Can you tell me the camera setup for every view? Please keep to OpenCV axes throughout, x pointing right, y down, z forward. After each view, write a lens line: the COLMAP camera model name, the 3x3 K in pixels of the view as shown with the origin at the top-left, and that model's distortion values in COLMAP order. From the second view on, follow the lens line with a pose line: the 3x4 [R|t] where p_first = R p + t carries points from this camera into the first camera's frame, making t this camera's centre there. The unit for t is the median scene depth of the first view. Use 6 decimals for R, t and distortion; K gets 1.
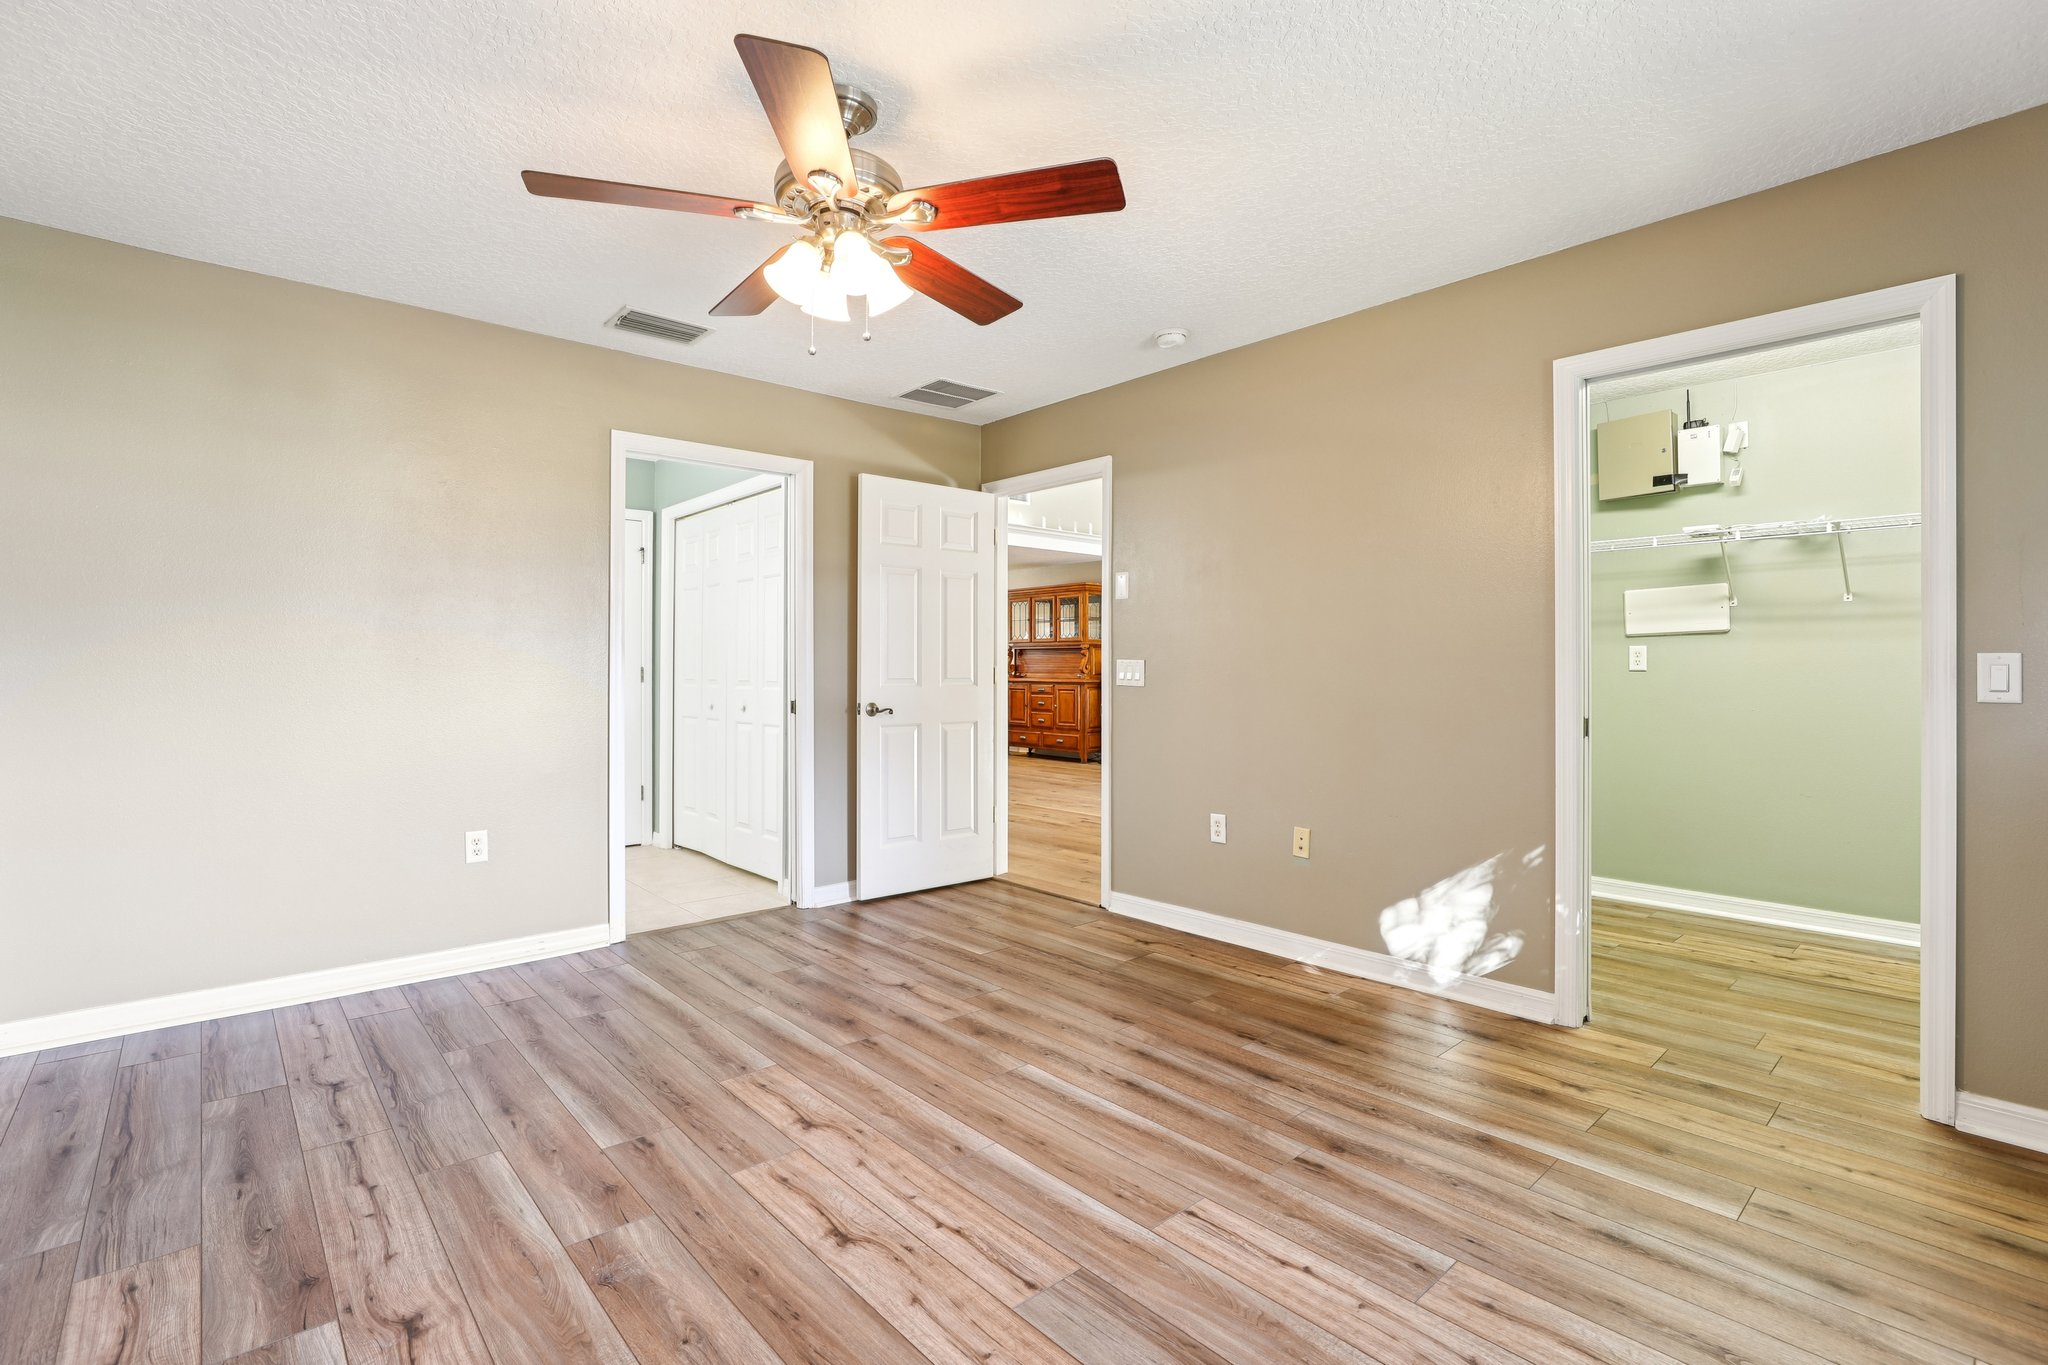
lens RADIAL K [[939.5, 0, 1022.2], [0, 939.5, 670.0], [0, 0, 1]] dist [-0.039734, 0.012892]
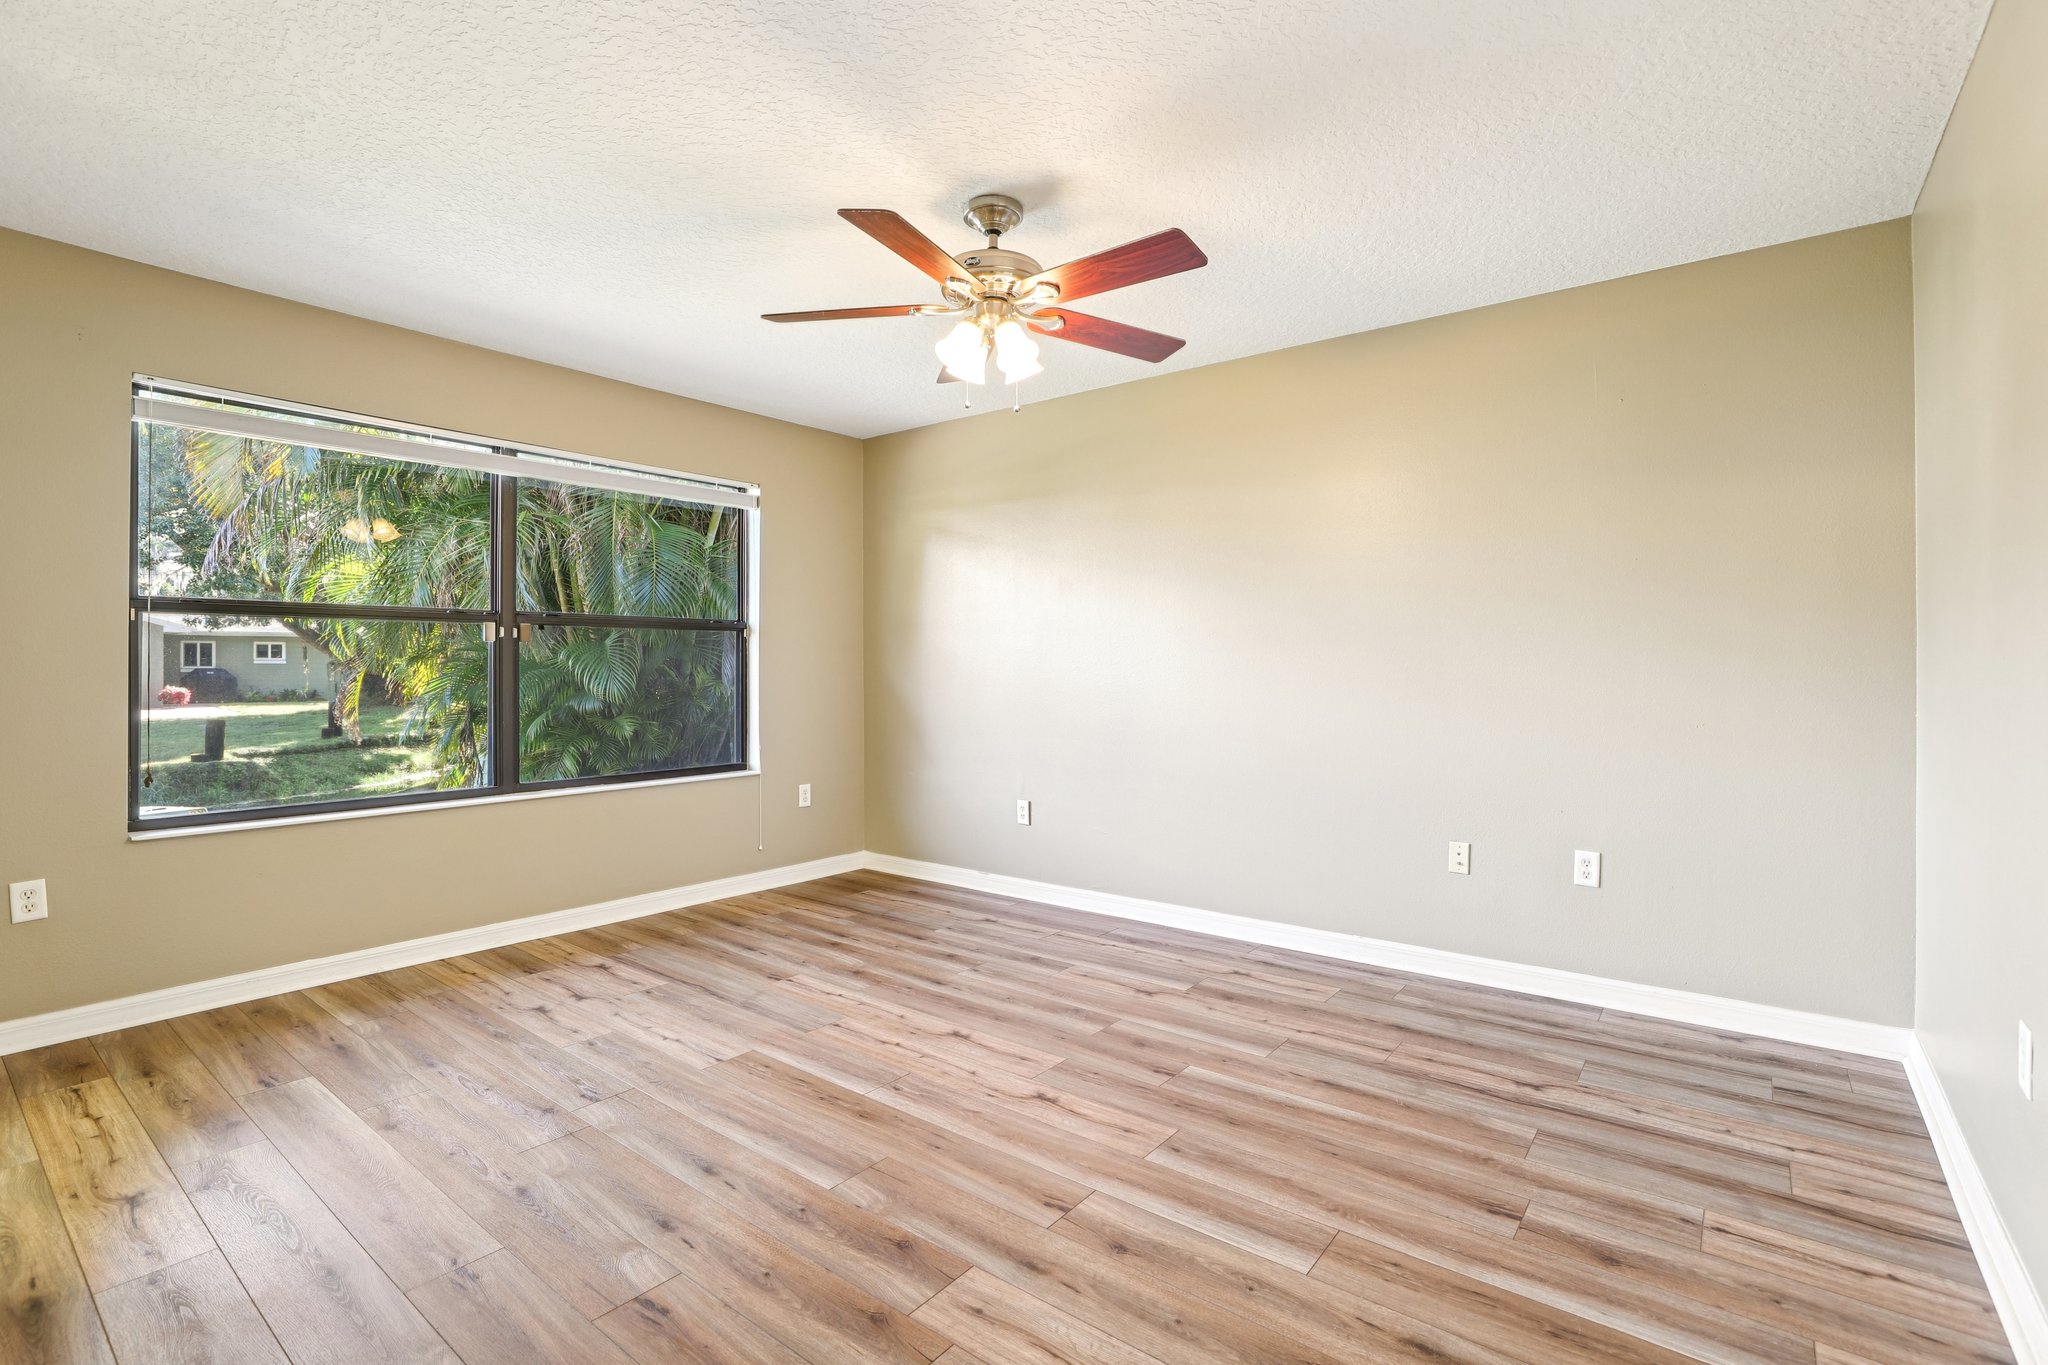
lens RADIAL K [[939.5, 0, 1022.2], [0, 939.5, 670.0], [0, 0, 1]] dist [-0.039734, 0.012892]
pose [[-0.983860, 0.001152, -0.178937, -0.015632], [-0.000208, 0.999971, 0.007584, -0.013737], [0.178940, 0.007499, -0.983831, 2.126740]]
